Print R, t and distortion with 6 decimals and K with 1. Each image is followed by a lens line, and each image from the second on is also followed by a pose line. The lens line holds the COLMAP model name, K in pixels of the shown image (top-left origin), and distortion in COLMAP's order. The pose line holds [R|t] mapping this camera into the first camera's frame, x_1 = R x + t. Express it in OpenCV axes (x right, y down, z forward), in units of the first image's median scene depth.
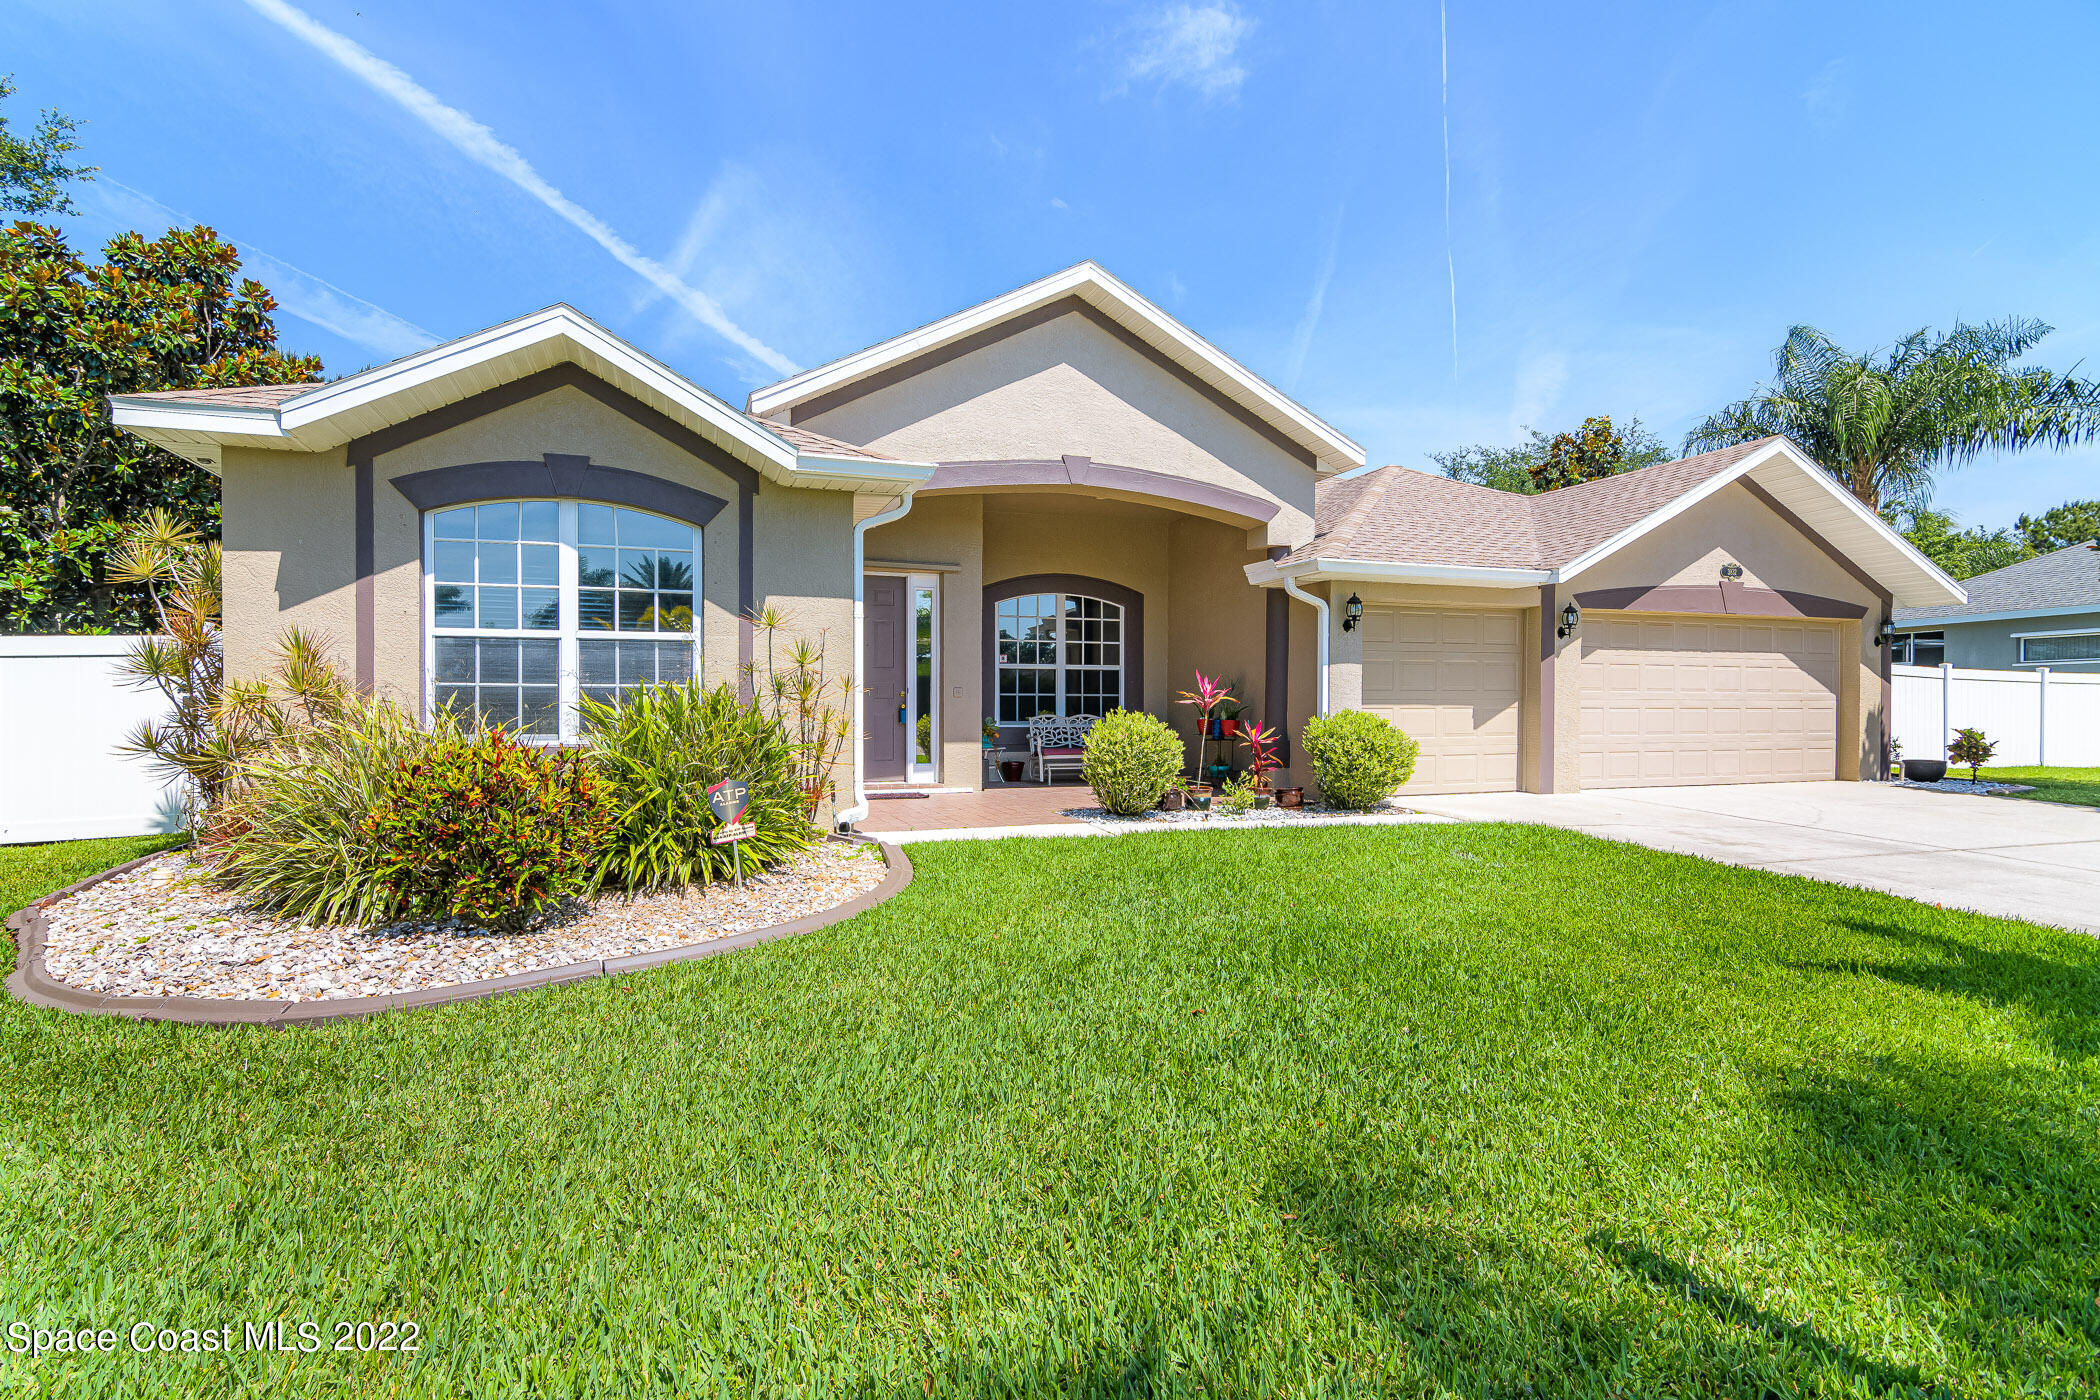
lens RADIAL K [[997.6, 0, 1050.0], [0, 997.6, 700.0], [0, 0, 1]] dist [0.001464, -0.000014]
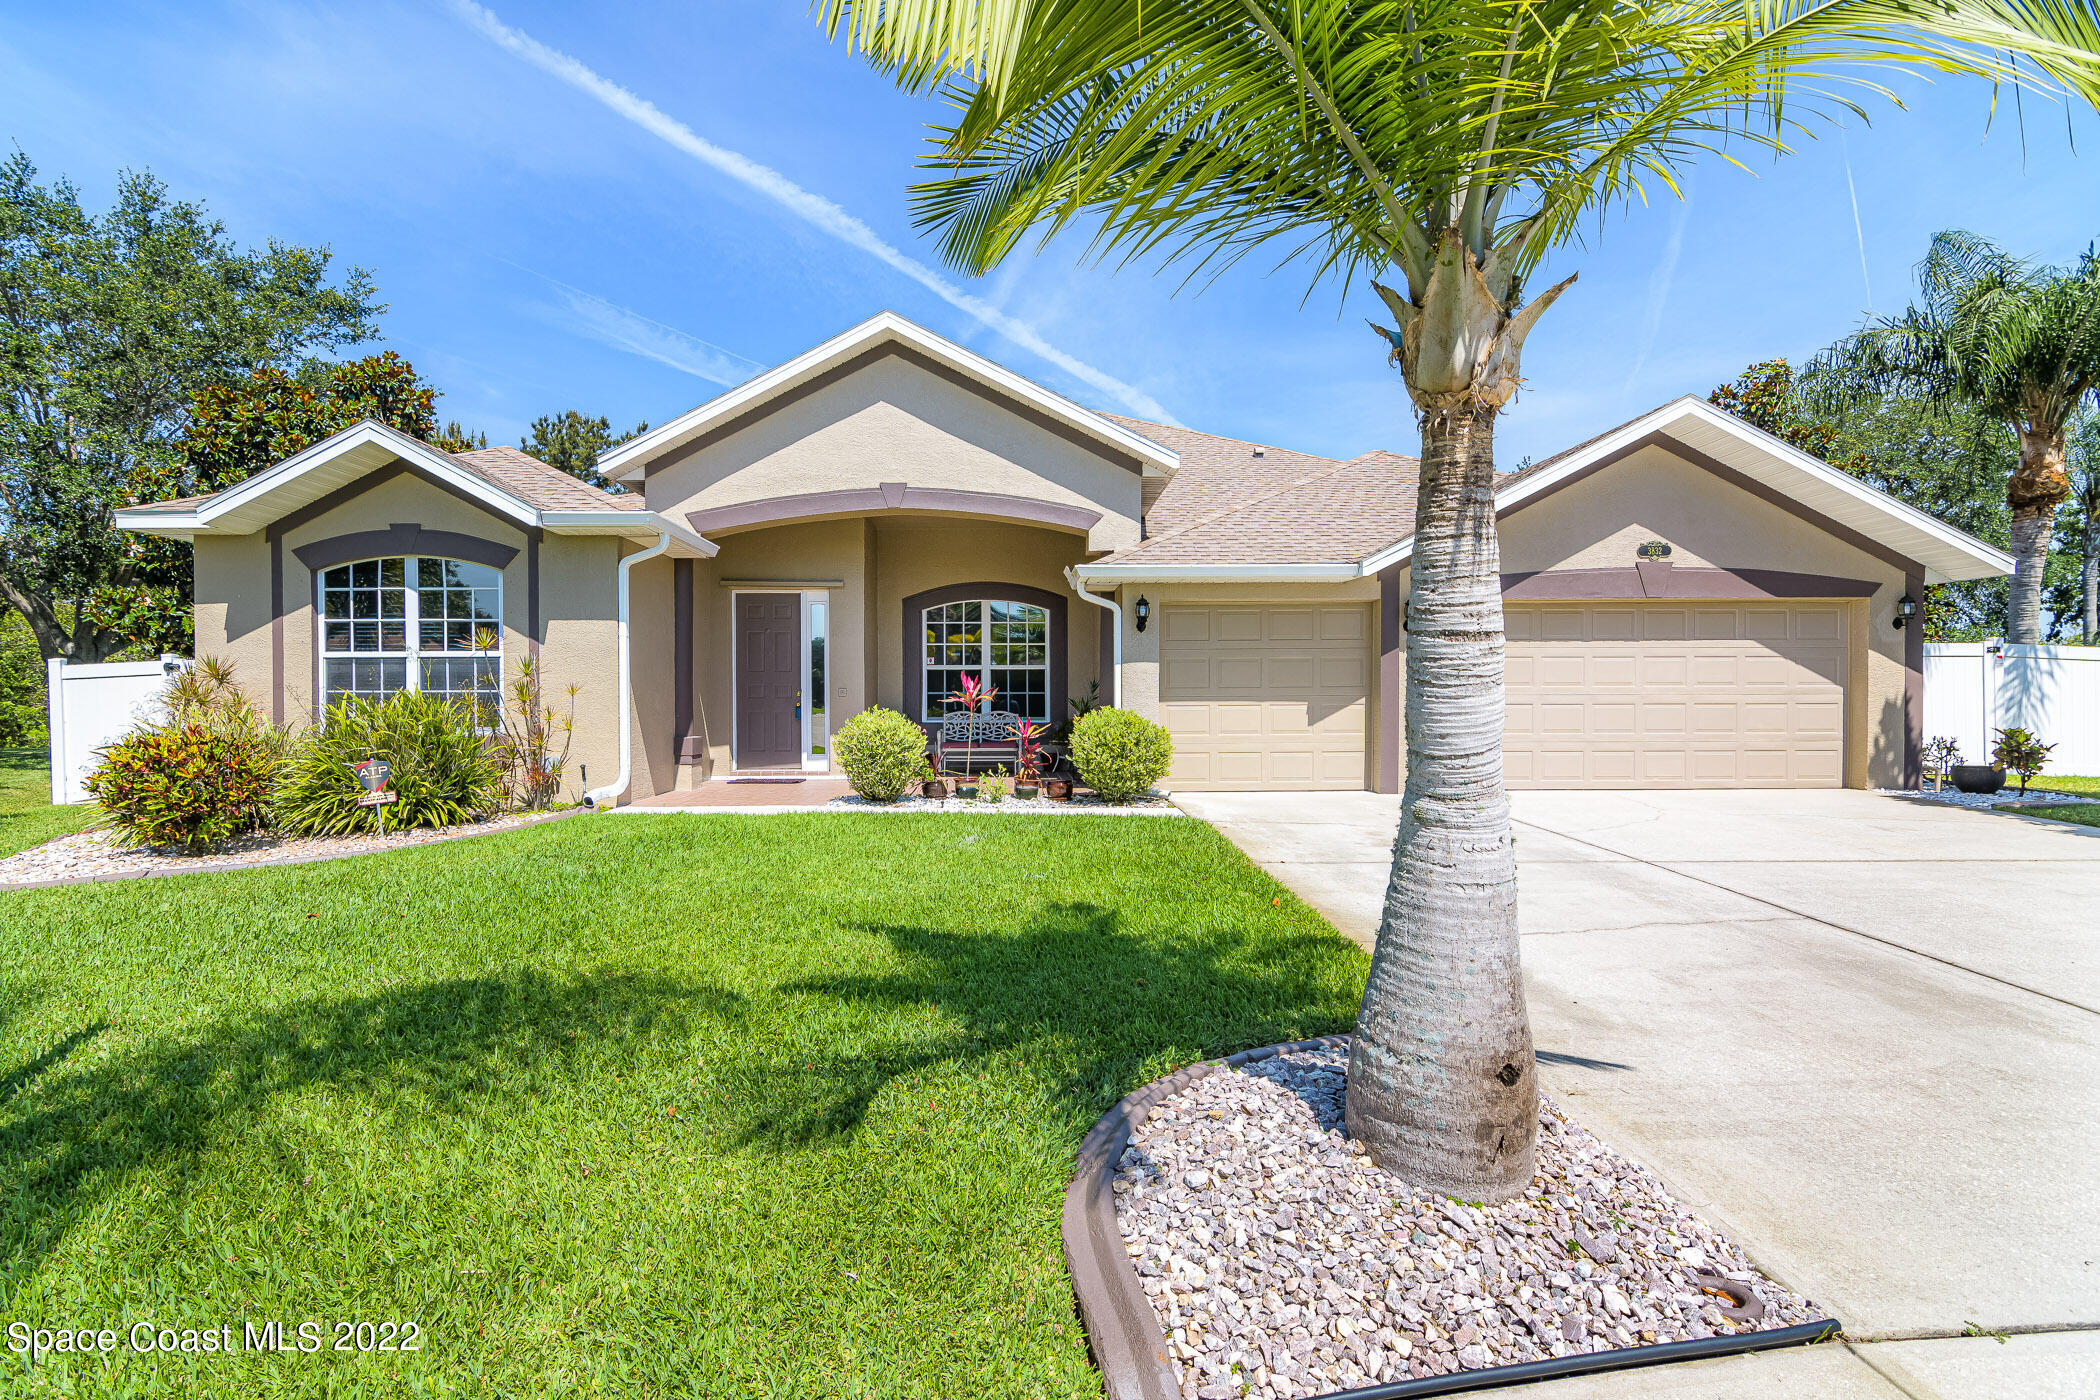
lens RADIAL K [[976.0, 0, 1050.0], [0, 976.0, 700.0], [0, 0, 1]] dist [-0.003911, -0.000393]
pose [[0.949926, -0.003976, -0.312451, 0.491486], [0.005846, 0.999970, 0.005048, -0.003031], [0.312422, -0.006621, 0.949920, 0.004079]]
